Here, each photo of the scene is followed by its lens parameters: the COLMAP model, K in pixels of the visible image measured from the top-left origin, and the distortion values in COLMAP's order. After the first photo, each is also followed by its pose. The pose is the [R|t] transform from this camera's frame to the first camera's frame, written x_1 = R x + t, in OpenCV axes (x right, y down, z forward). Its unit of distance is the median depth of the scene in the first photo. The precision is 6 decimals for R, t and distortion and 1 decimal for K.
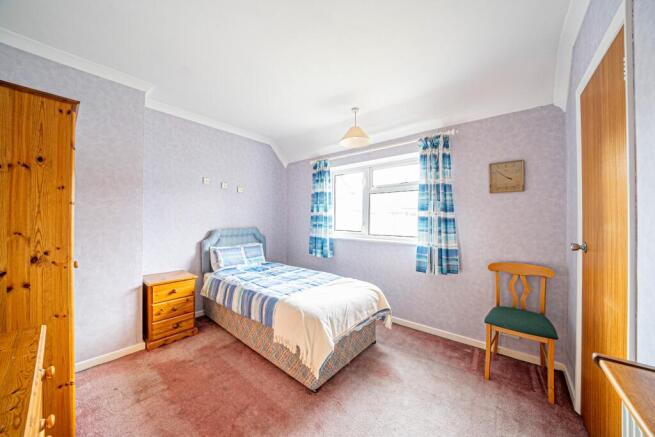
lens RADIAL K [[224.1, 0, 327.7], [0, 224.1, 215.9], [0, 0, 1]] dist [-0.017443, 0.000734]
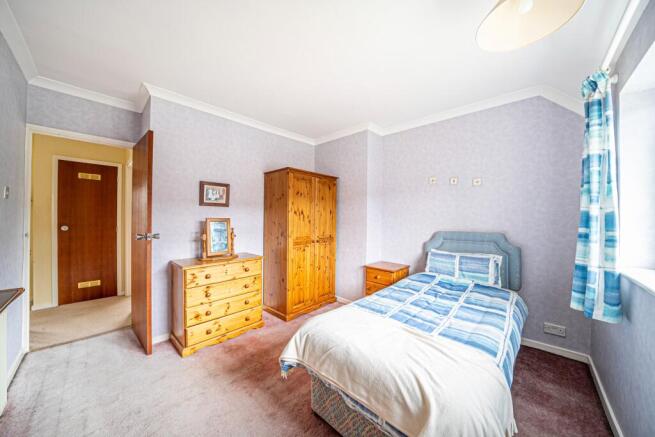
lens RADIAL K [[224.1, 0, 325.6], [0, 224.1, 217.6], [0, 0, 1]] dist [-0.017443, 0.000734]
pose [[-0.062909, -0.005137, -0.998006, 0.446995], [0.008722, 0.999946, -0.005697, 0.005243], [0.997981, -0.009063, -0.062861, 0.590892]]
